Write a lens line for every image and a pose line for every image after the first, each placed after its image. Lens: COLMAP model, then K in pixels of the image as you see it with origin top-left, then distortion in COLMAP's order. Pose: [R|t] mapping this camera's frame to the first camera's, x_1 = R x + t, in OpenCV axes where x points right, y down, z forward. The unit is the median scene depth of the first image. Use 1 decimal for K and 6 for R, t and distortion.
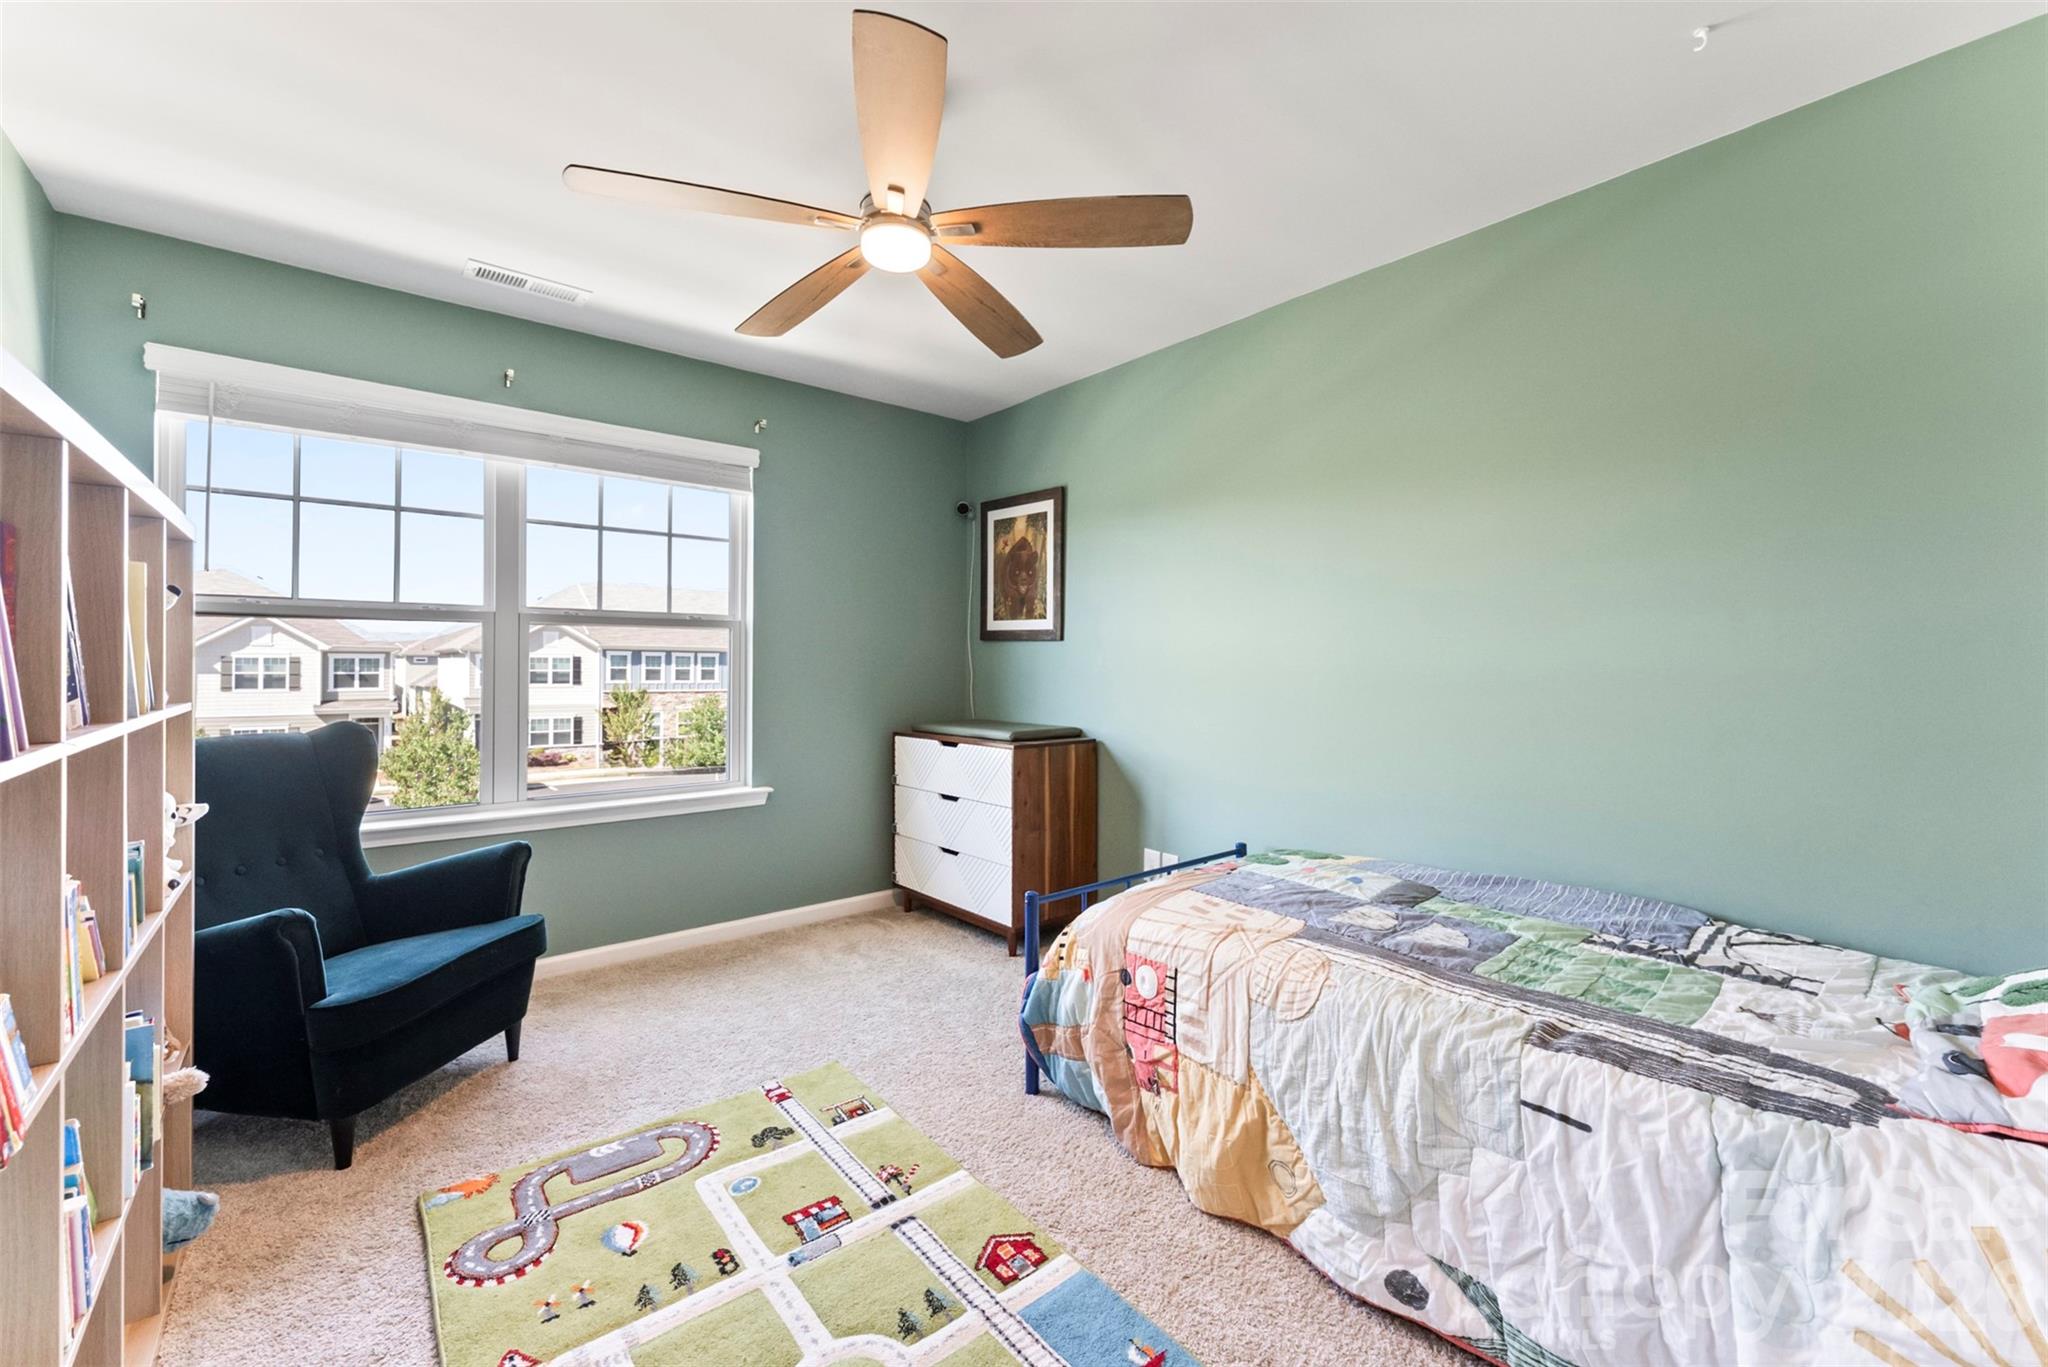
lens RADIAL K [[819.0, 0, 1024.0], [0, 819.0, 683.5], [0, 0, 1]] dist [-0.000028, 0.000000]
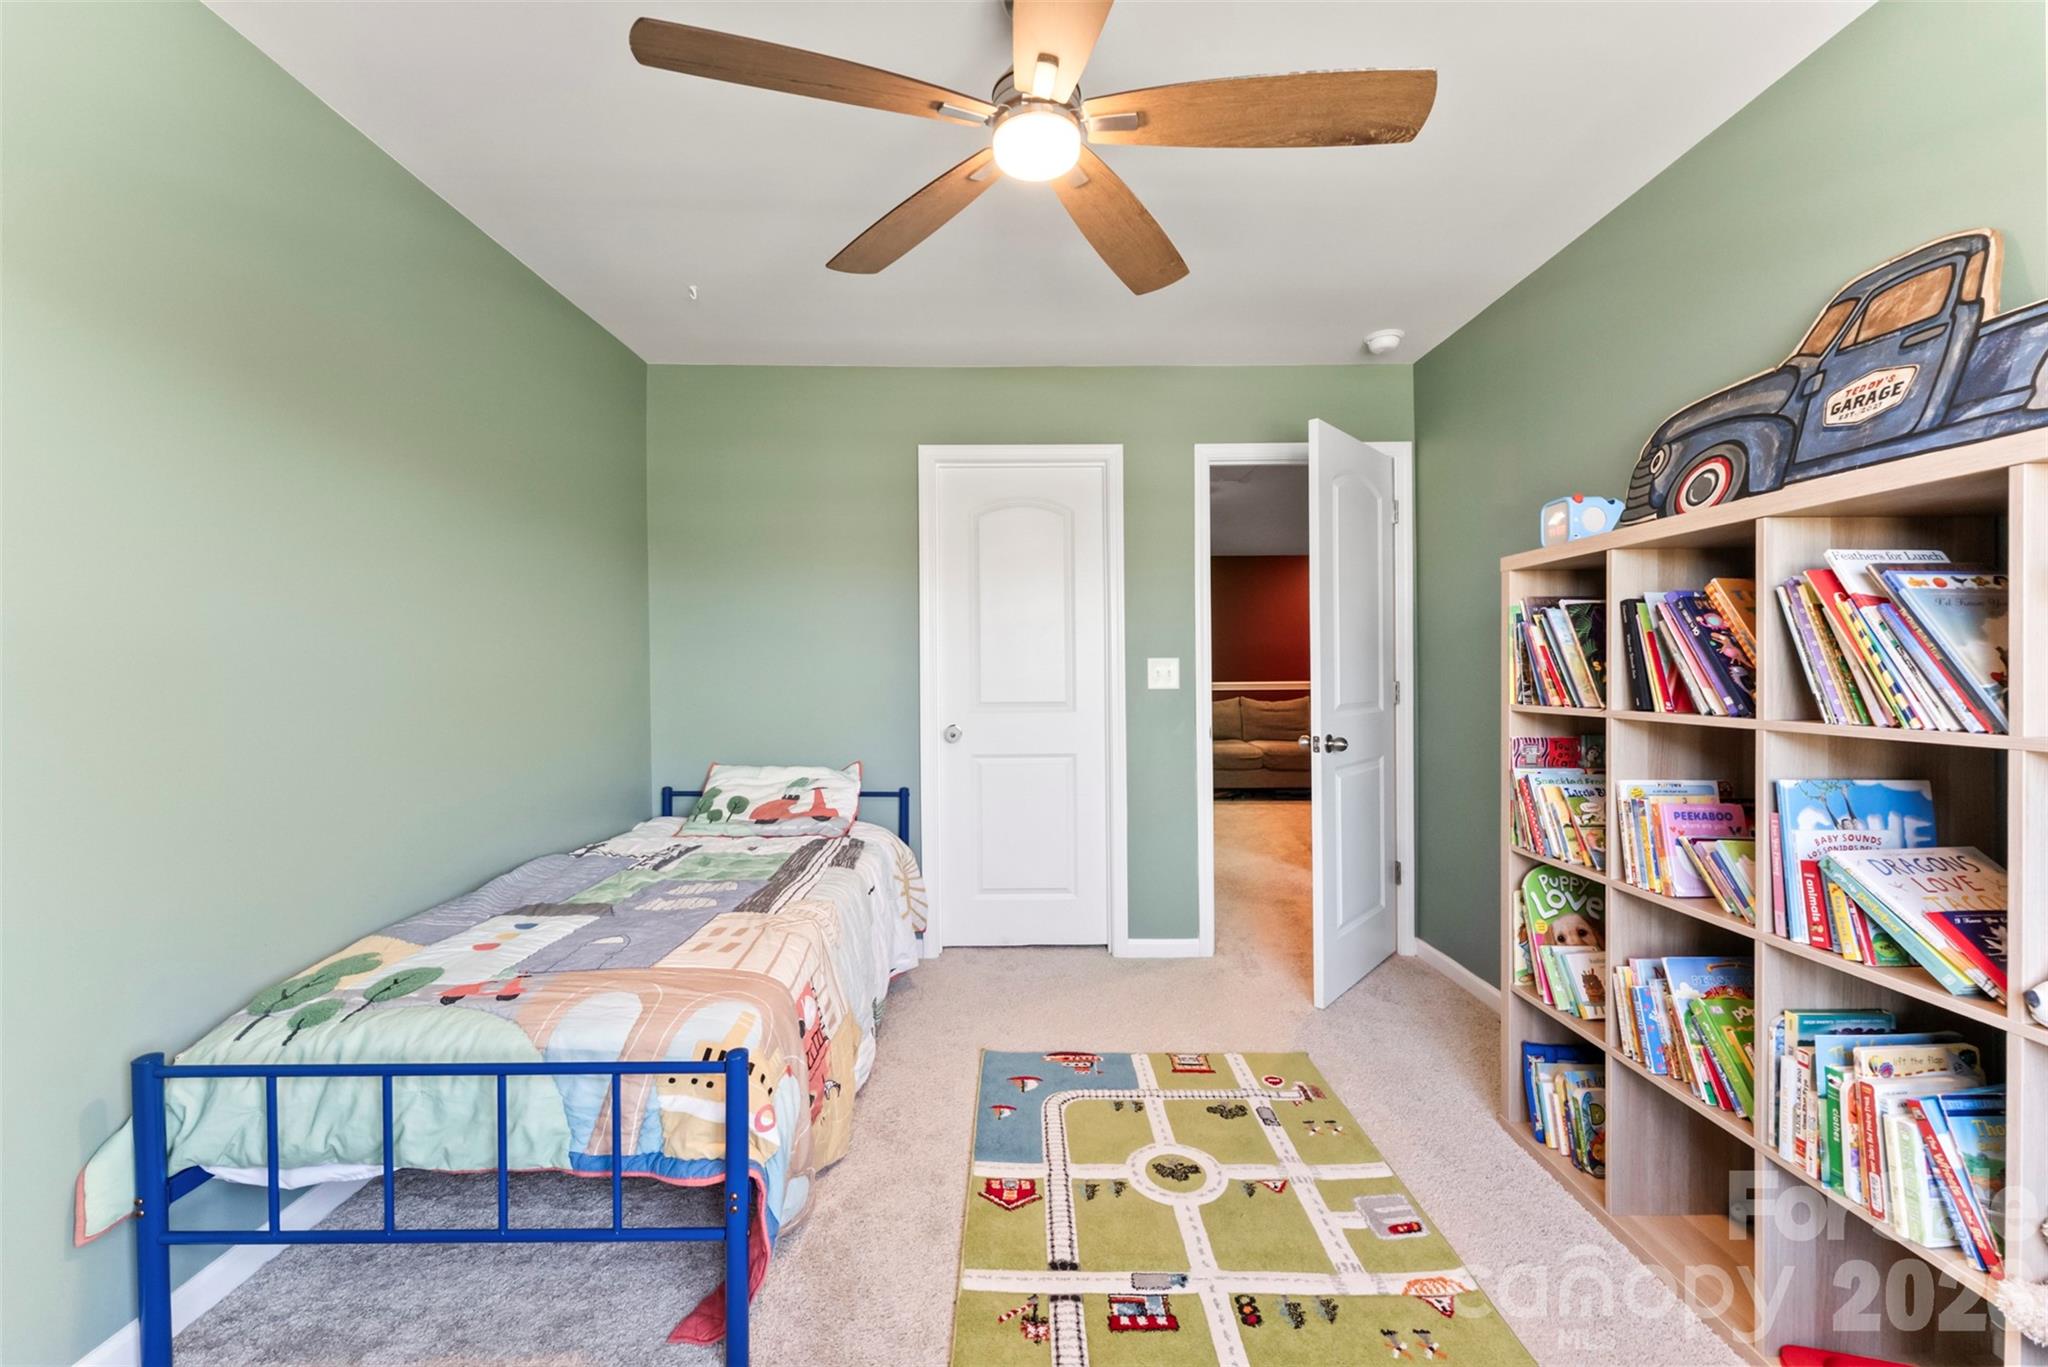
lens RADIAL K [[819.0, 0, 1024.0], [0, 819.0, 683.5], [0, 0, 1]] dist [-0.000028, 0.000000]
pose [[-0.777458, -0.001702, 0.628932, -0.714831], [0.012022, 0.999773, 0.017567, -0.027309], [-0.628819, 0.021218, -0.777262, 1.778542]]
